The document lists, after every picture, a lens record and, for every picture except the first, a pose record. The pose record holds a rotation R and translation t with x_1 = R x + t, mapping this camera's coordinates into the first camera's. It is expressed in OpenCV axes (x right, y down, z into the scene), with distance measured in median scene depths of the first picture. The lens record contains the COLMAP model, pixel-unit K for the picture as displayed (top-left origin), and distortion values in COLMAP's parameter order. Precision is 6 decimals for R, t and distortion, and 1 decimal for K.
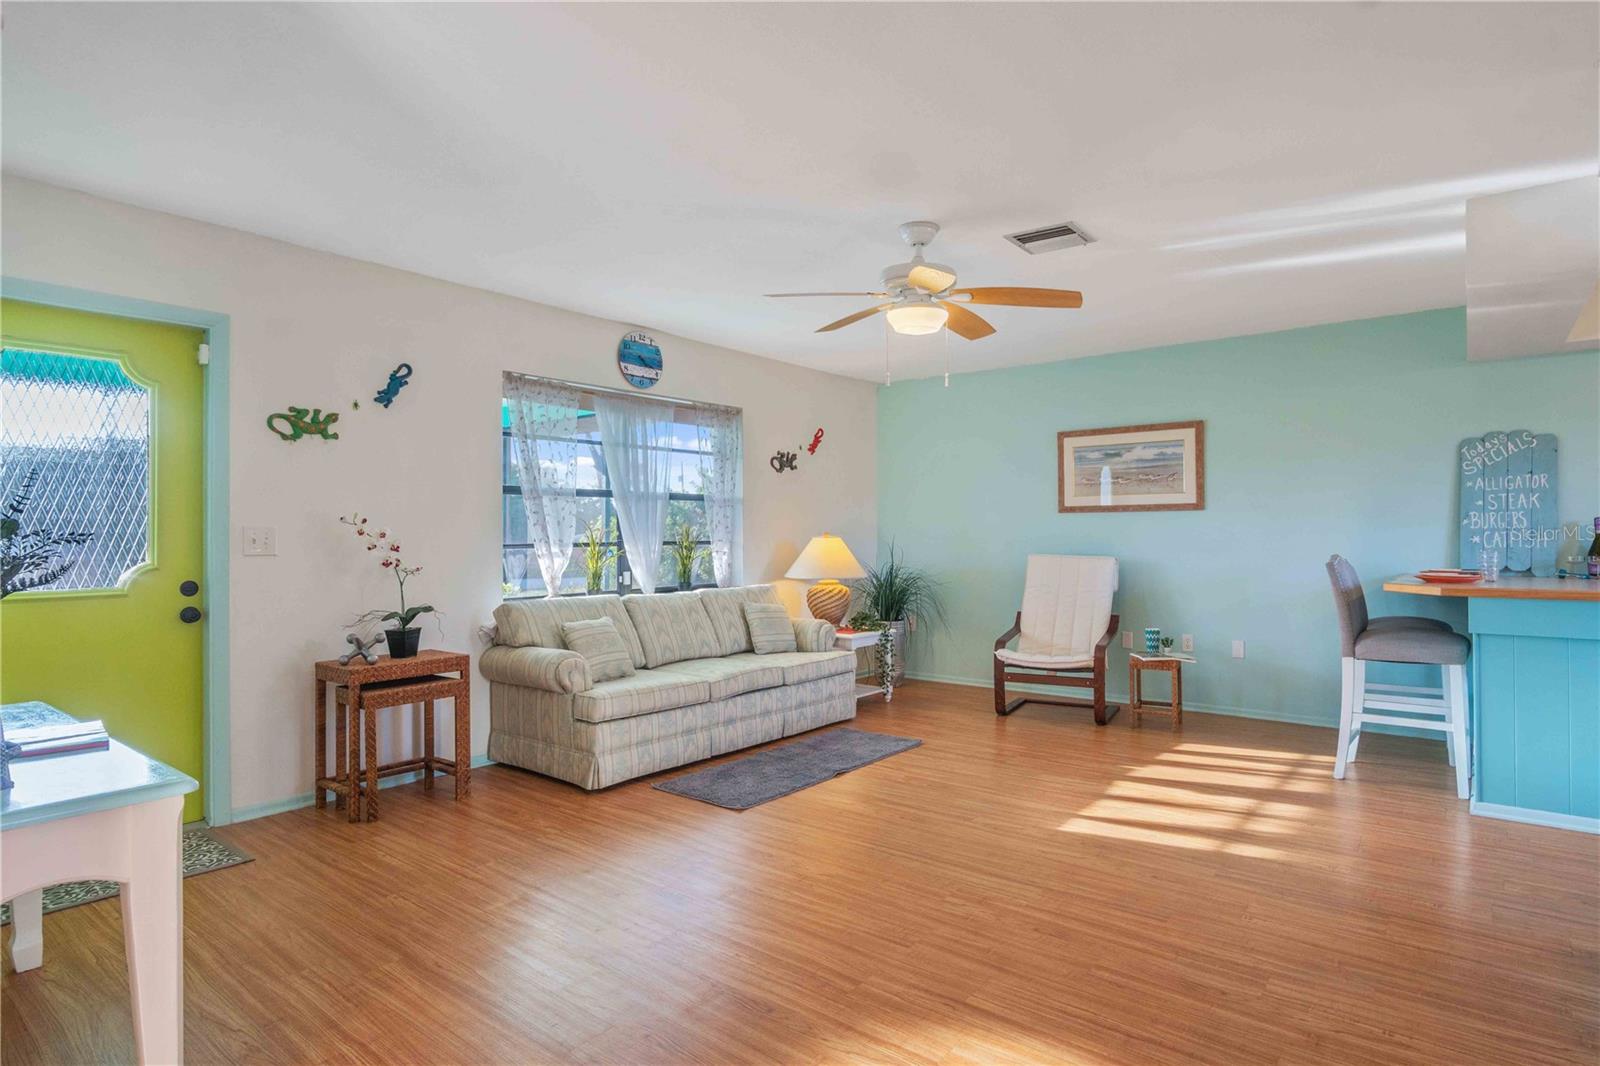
lens RADIAL K [[859.1, 0, 807.5], [0, 859.1, 525.8], [0, 0, 1]] dist [-0.013207, 0.003992]
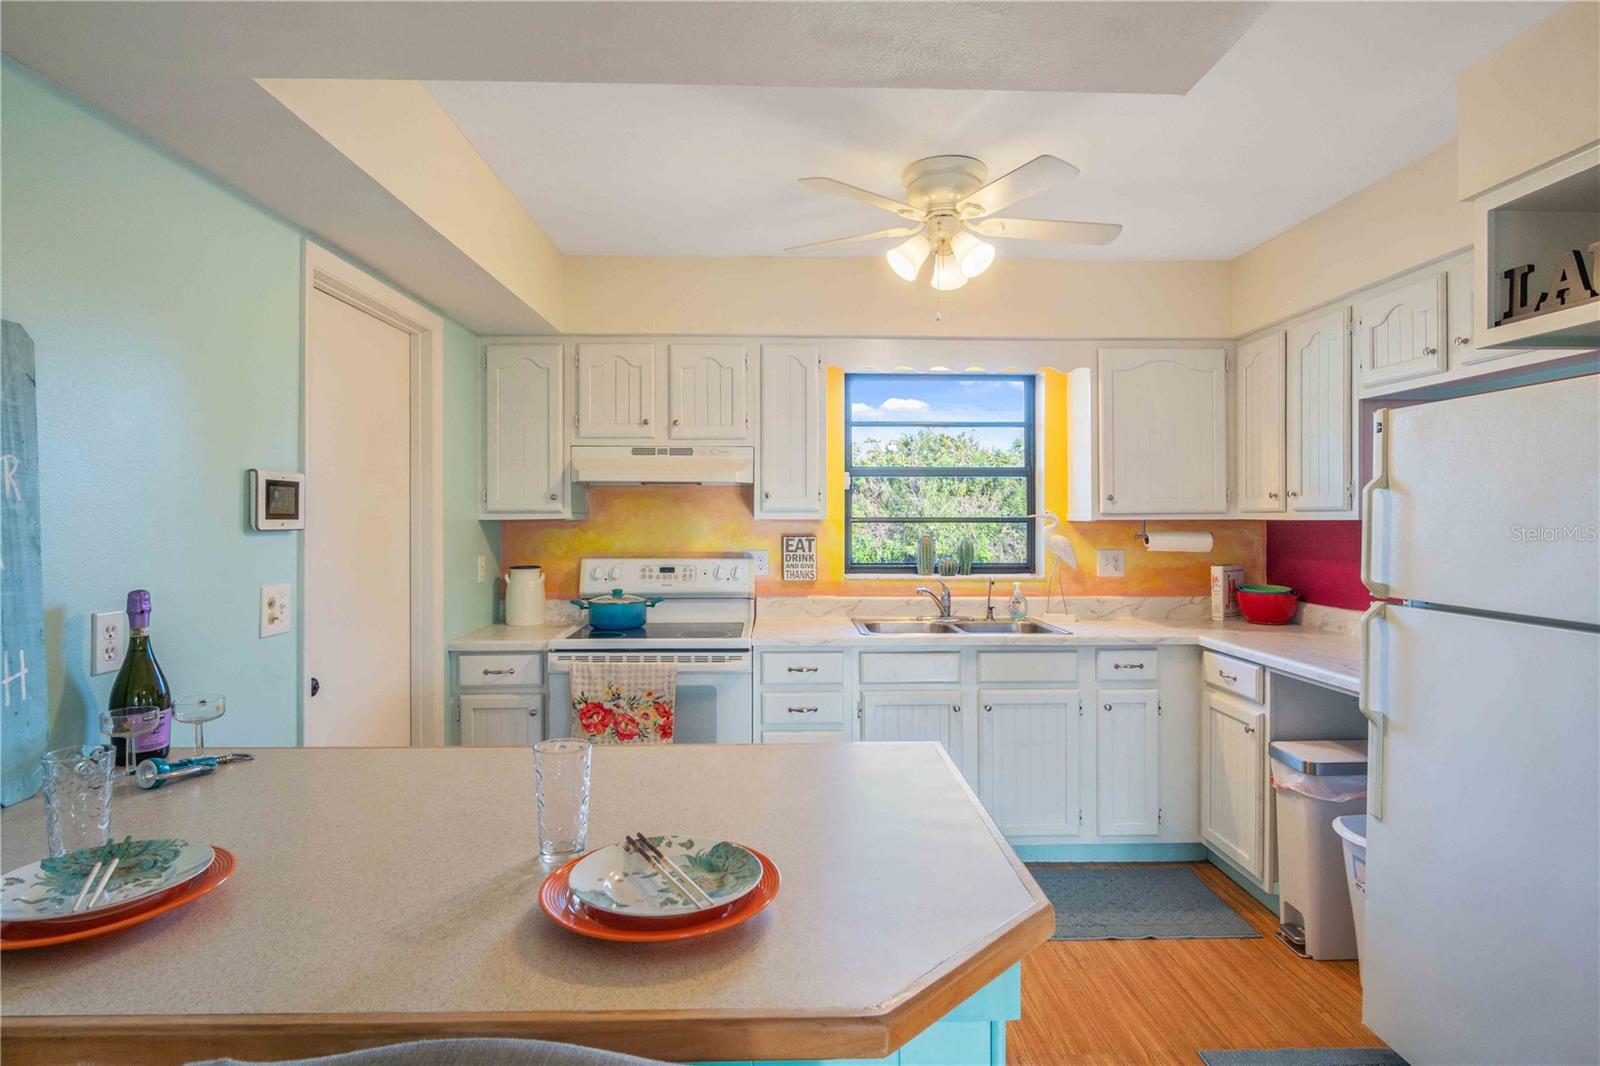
lens RADIAL K [[859.1, 0, 792.7], [0, 859.1, 514.5], [0, 0, 1]] dist [-0.013207, 0.003992]
pose [[-0.636048, -0.002509, 0.771645, 0.478375], [-0.006390, 0.999978, -0.002016, -0.043024], [-0.771623, -0.006213, -0.636050, 1.016219]]
